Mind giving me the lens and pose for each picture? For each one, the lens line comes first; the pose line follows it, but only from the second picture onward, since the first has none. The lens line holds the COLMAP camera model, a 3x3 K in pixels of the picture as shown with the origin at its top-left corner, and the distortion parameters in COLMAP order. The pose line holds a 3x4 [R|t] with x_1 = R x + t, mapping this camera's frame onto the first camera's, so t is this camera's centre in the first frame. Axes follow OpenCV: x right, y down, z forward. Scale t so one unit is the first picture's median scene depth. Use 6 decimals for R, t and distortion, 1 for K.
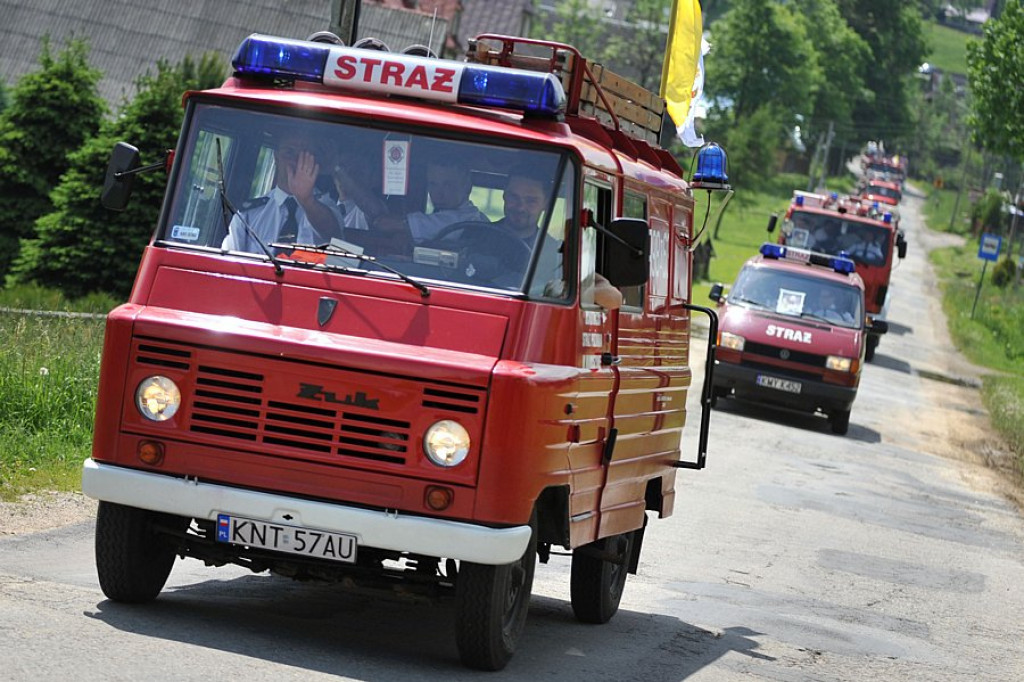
lens RADIAL K [[3291.0, 0, 512.0], [0, 3291.0, 341.0], [0, 0, 1]] dist [-0.042607, -3.120693]
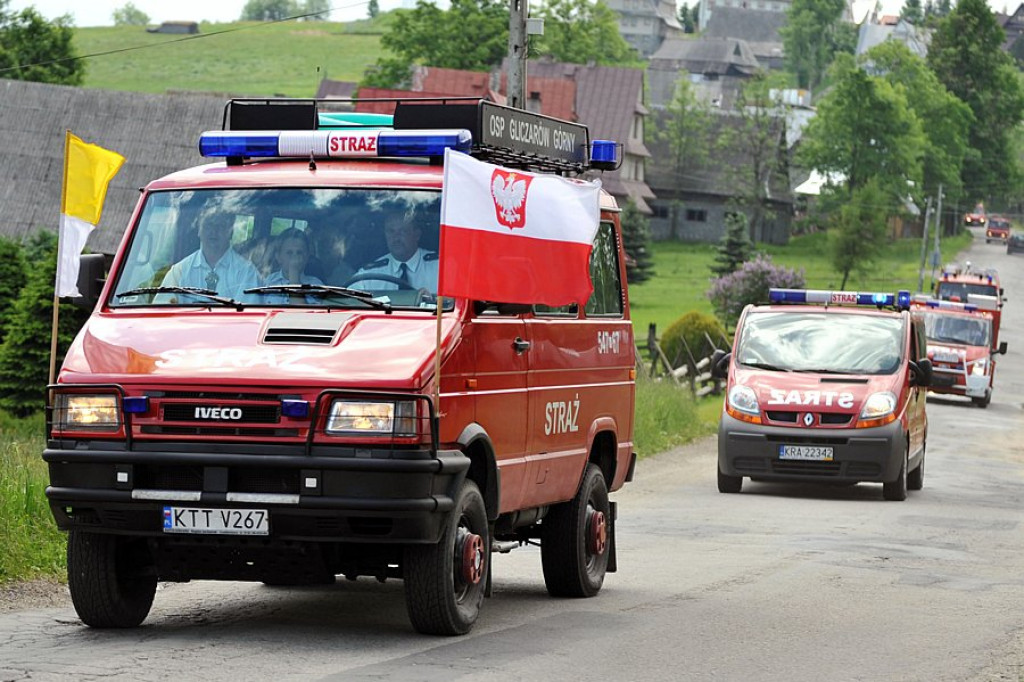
lens RADIAL K [[3746.1, 0, 512.0], [0, 3746.1, 341.0], [0, 0, 1]] dist [-0.142295, -3.955375]
pose [[0.993205, -0.111343, -0.033860, -0.003034], [0.110220, 0.993345, -0.033412, 0.007026], [0.037355, 0.029453, 0.998868, -0.181835]]
